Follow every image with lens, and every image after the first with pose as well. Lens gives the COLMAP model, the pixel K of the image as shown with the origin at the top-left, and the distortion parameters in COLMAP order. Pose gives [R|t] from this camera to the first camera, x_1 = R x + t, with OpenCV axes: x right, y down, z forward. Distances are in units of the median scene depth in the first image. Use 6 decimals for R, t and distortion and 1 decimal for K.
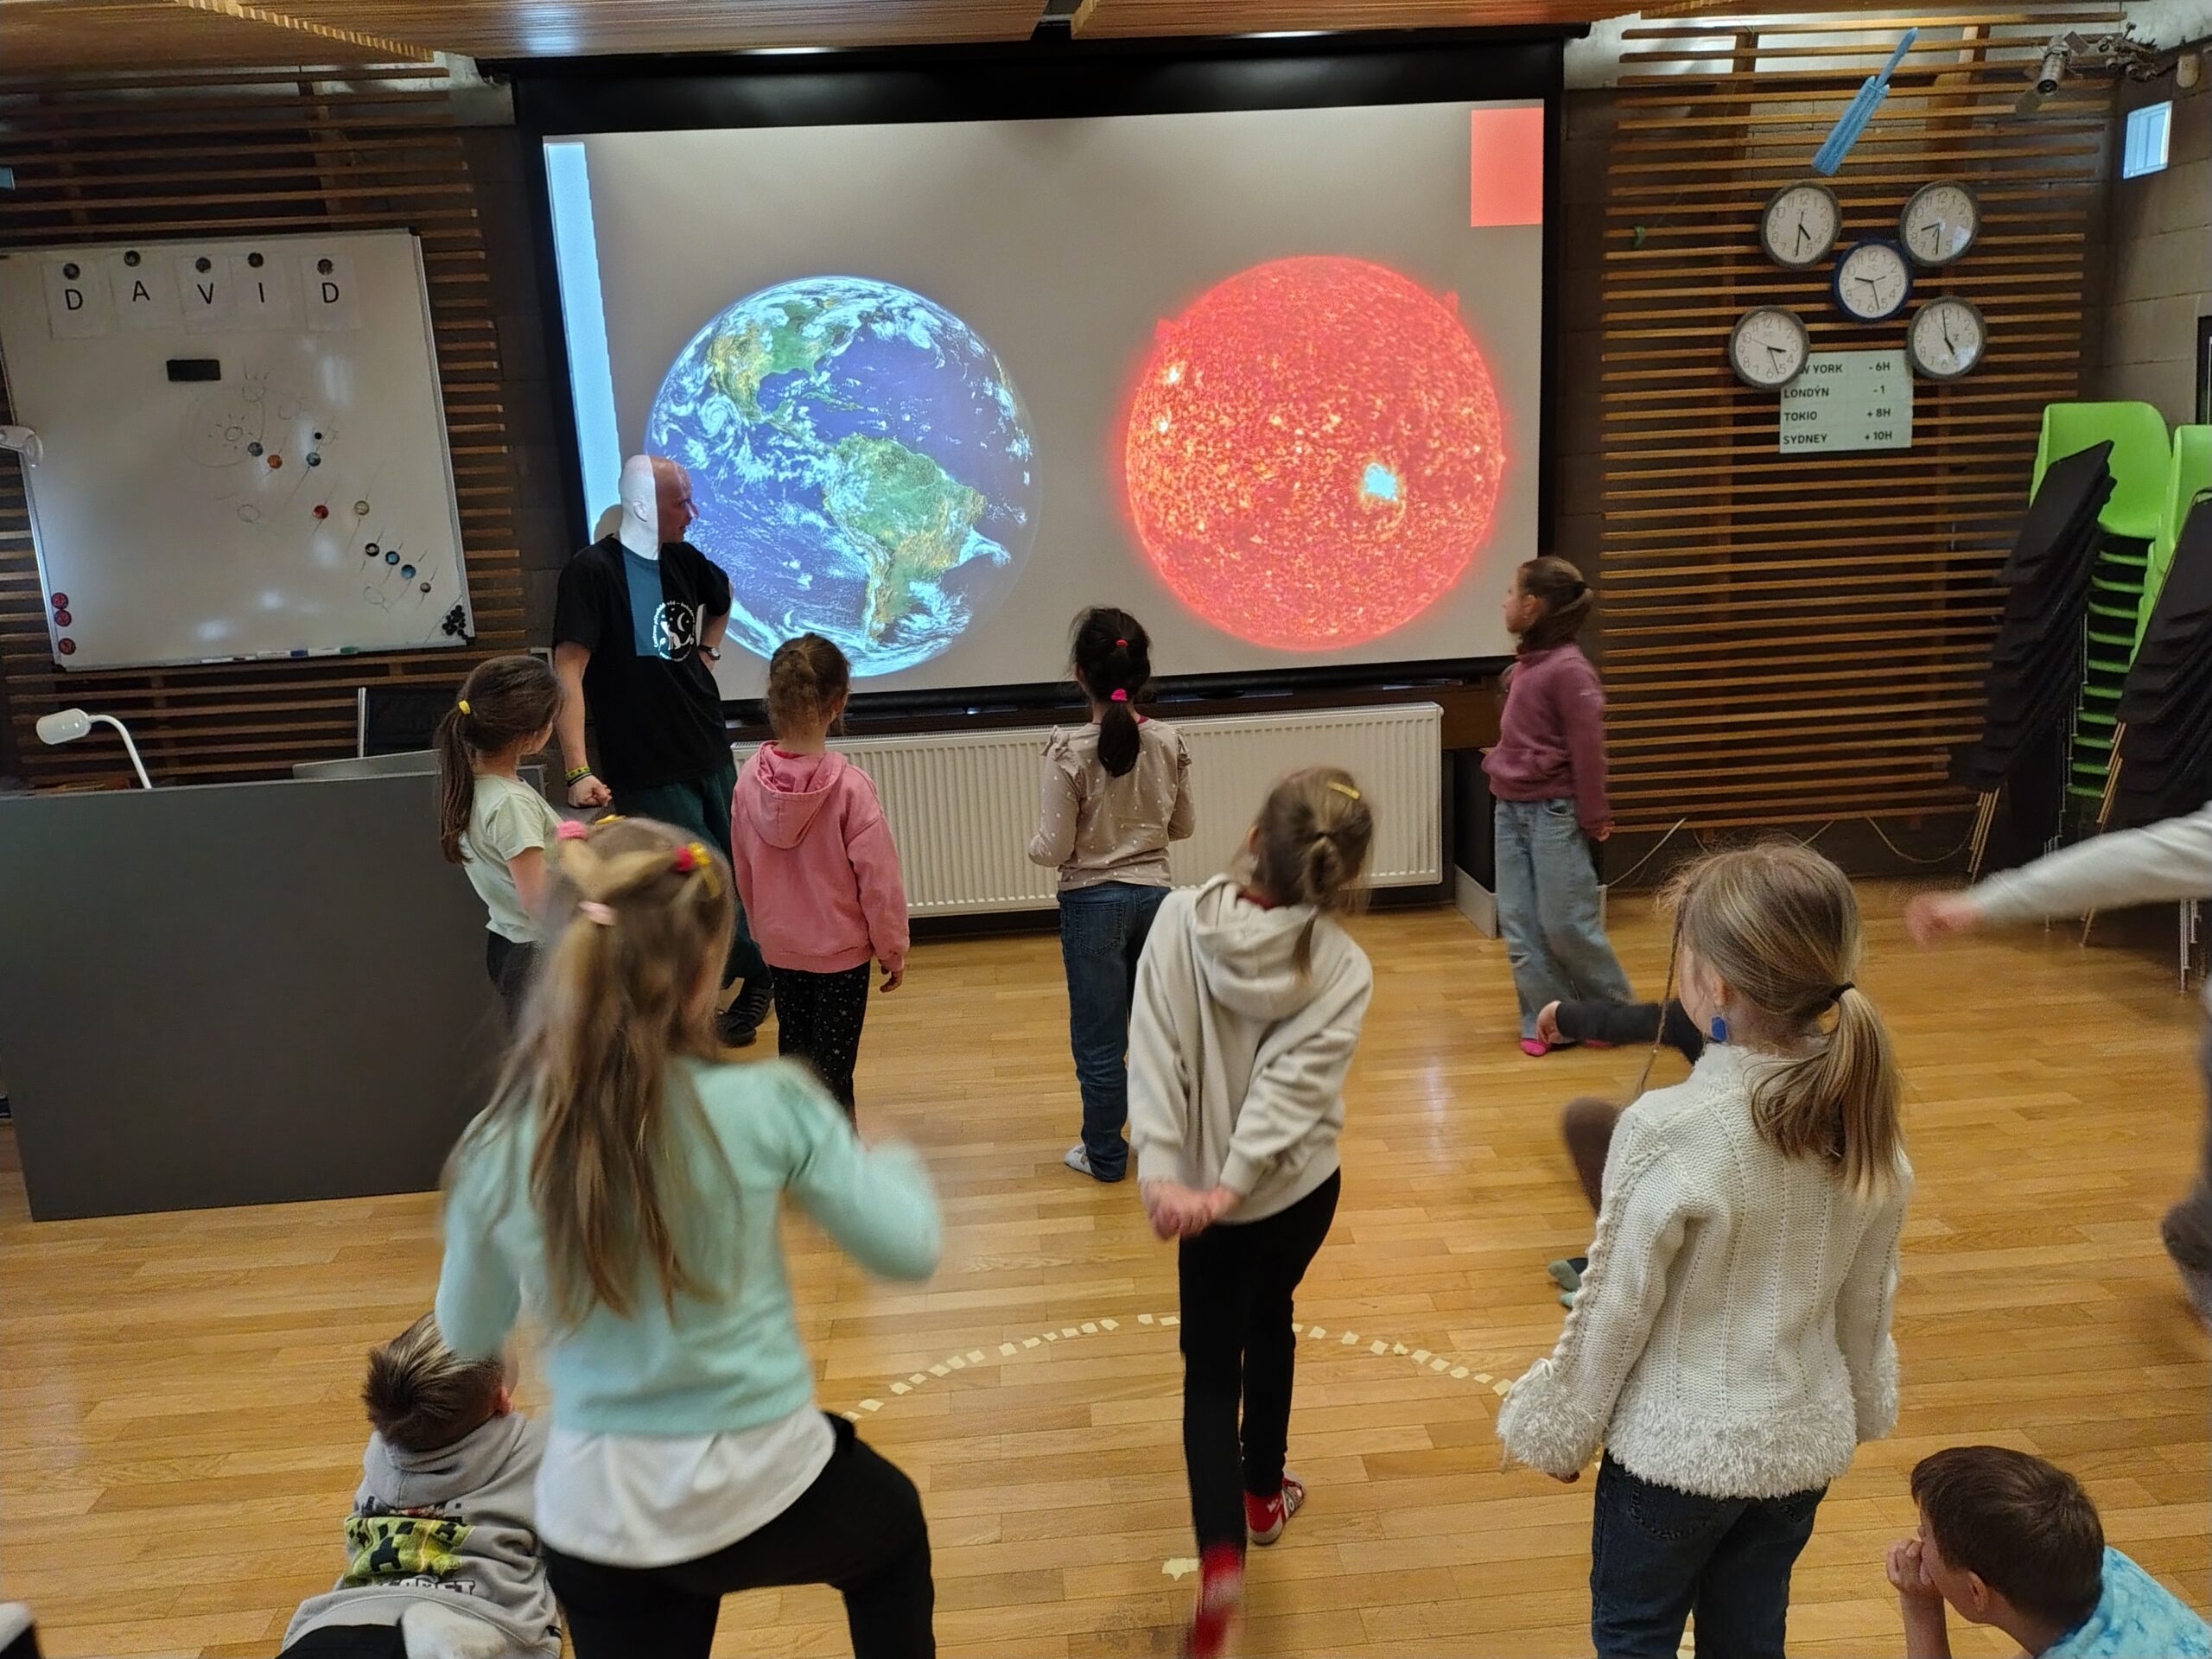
lens RADIAL K [[1731.6, 0, 1096.9], [0, 1731.6, 805.5], [0, 0, 1]] dist [0.056198, -0.034428]
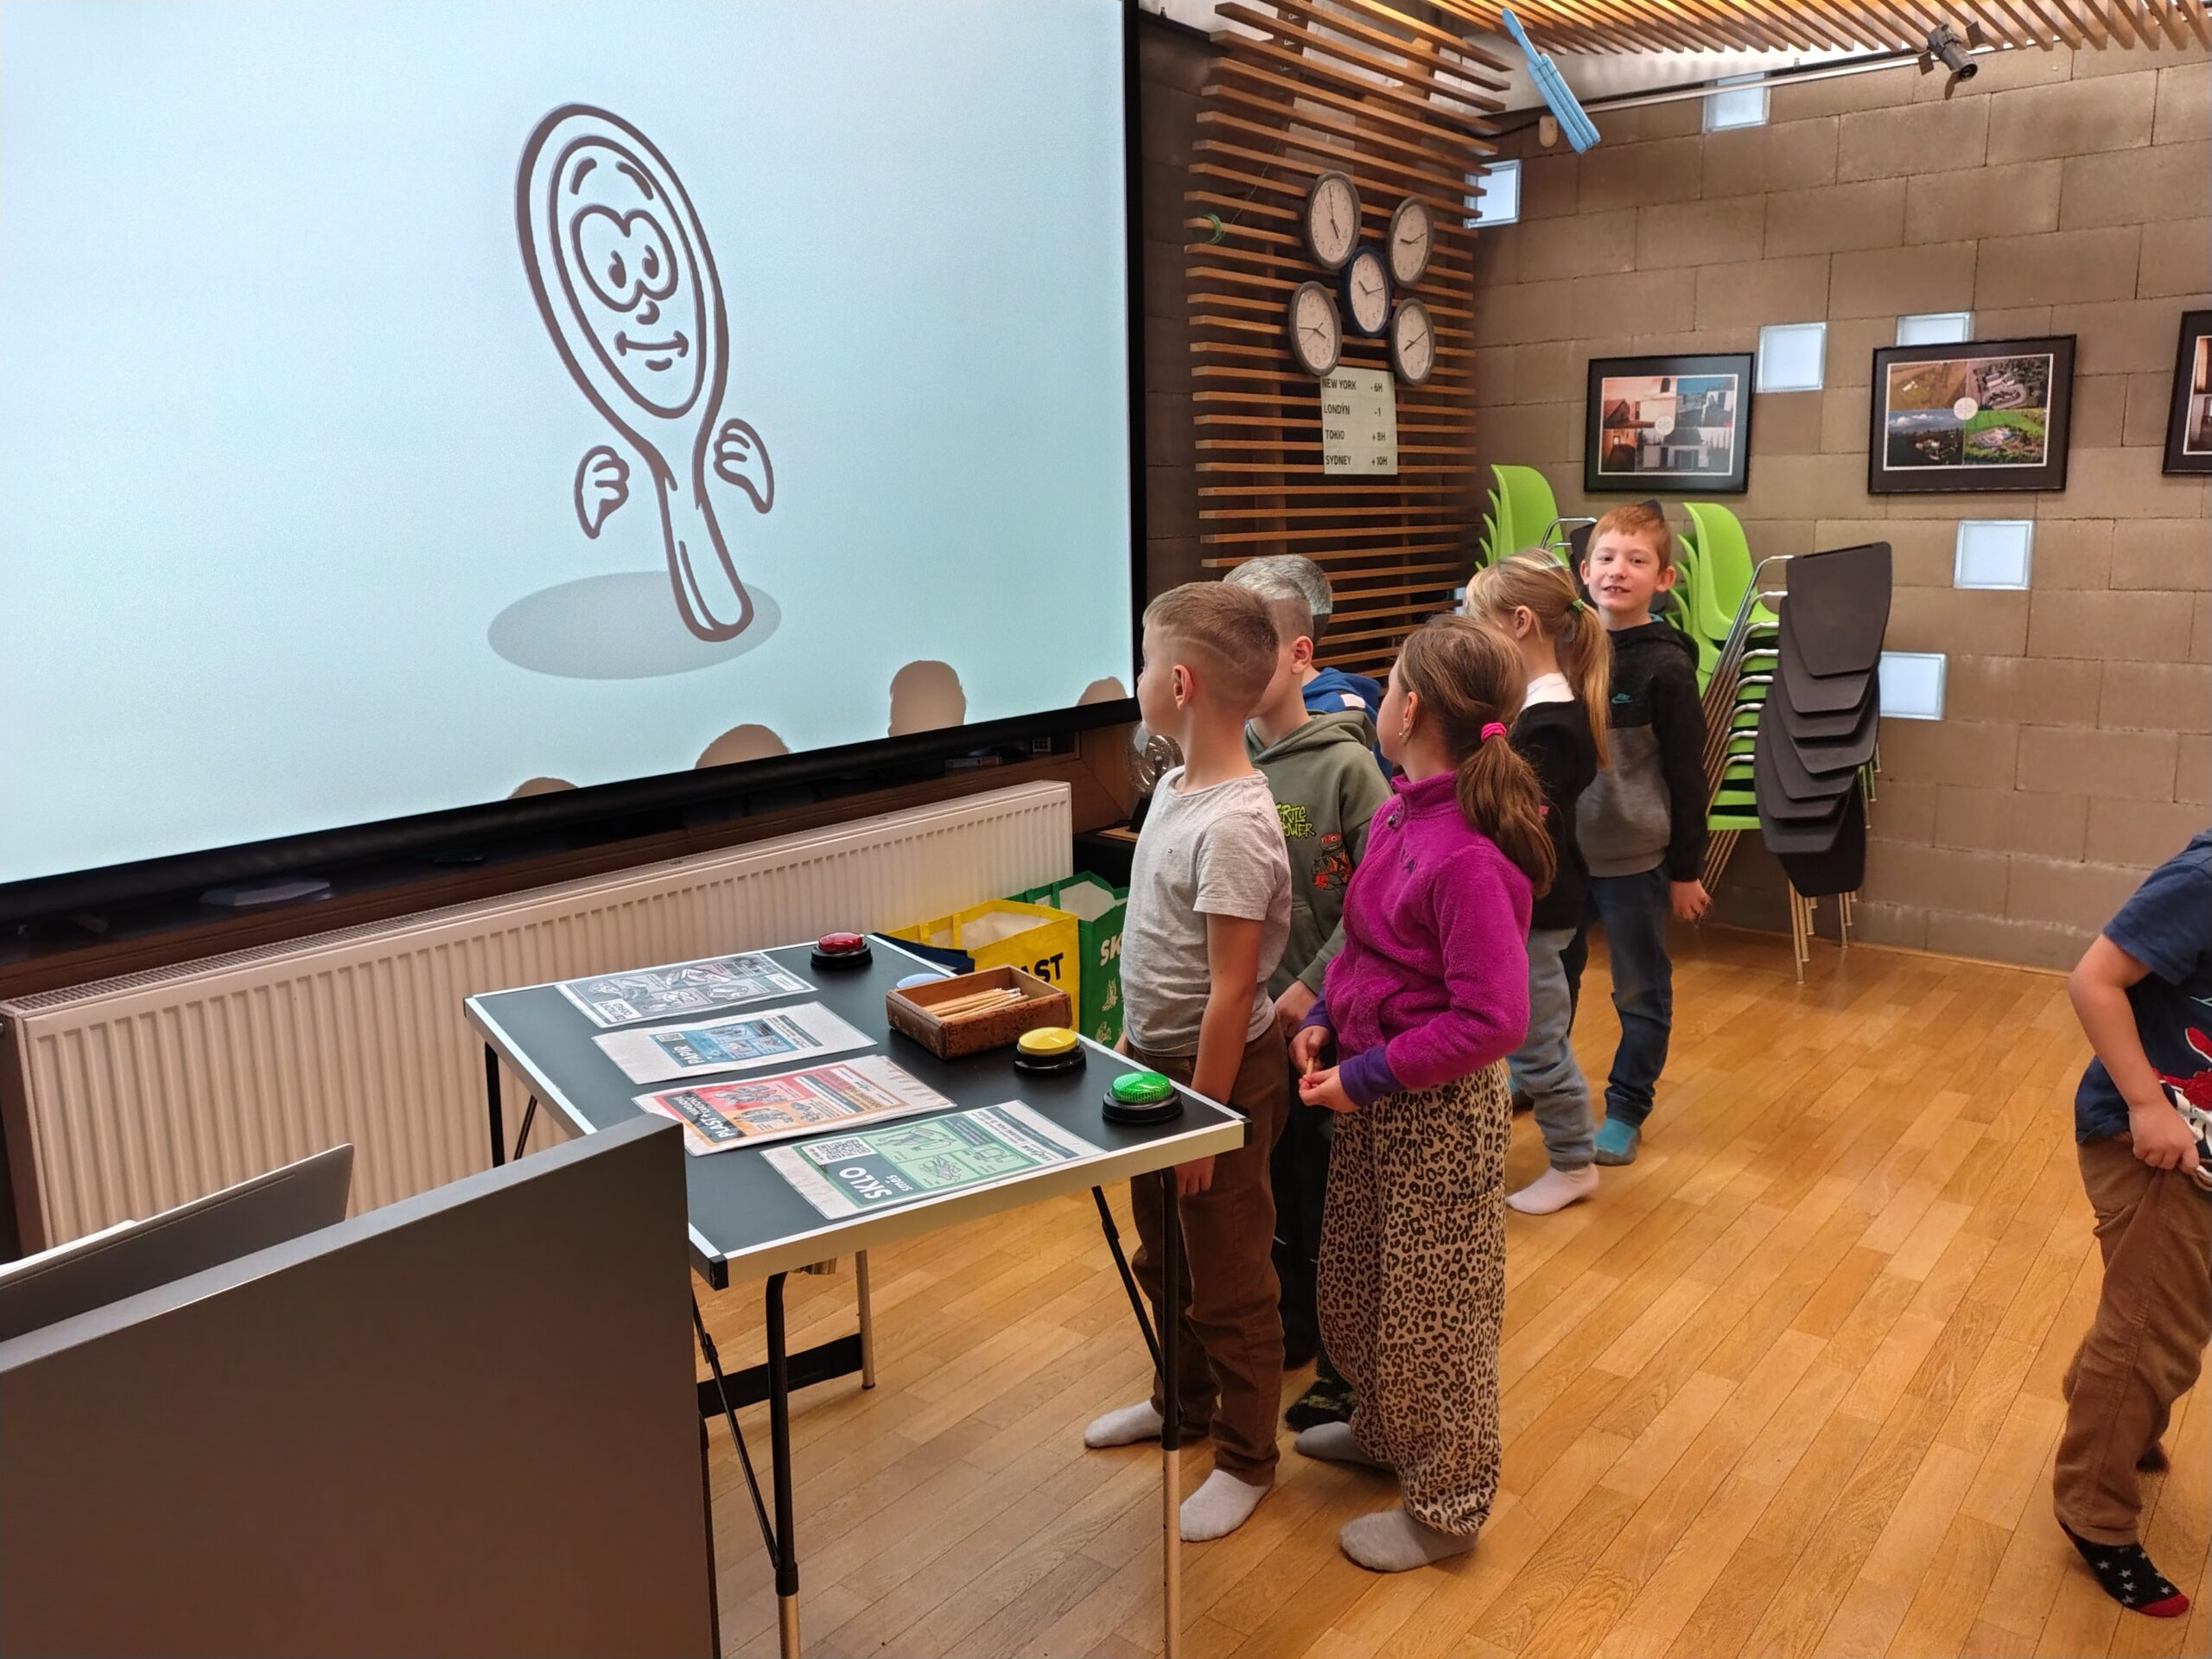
lens RADIAL K [[1731.6, 0, 1123.8], [0, 1731.6, 815.2], [0, 0, 1]] dist [0.056198, -0.034428]
pose [[0.651356, -0.102075, 0.751875, -0.378523], [0.140409, 0.990011, 0.012768, -0.055255], [-0.745668, 0.097253, 0.659182, 0.520958]]
